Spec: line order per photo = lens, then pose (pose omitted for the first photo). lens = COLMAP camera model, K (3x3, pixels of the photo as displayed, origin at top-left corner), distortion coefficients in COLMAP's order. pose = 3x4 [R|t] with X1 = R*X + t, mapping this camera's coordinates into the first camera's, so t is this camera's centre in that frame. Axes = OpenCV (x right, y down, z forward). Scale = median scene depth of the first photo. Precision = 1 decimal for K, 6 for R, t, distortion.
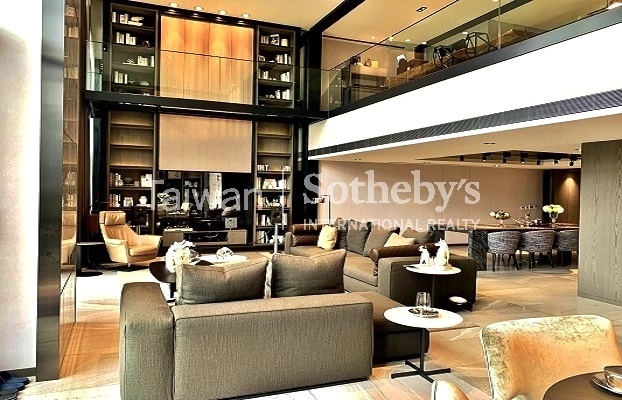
lens RADIAL K [[472.9, 0, 304.2], [0, 472.9, 198.2], [0, 0, 1]] dist [0.003910, -0.002008]
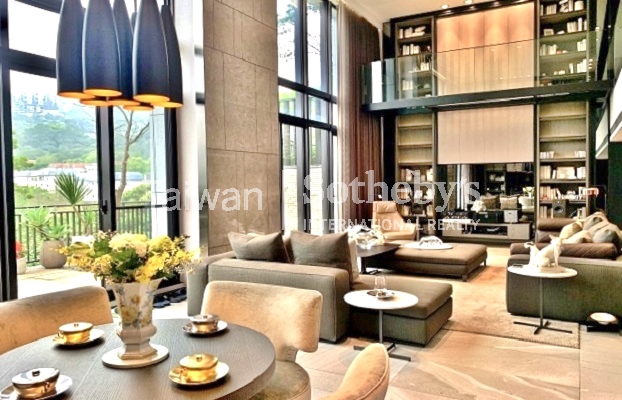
lens RADIAL K [[472.9, 0, 304.2], [0, 472.9, 198.2], [0, 0, 1]] dist [0.003910, -0.002008]
pose [[0.623865, 0.000433, -0.781532, 0.329820], [-0.001020, 0.999999, -0.000261, 0.017077], [0.781531, 0.000960, 0.623865, 0.092987]]
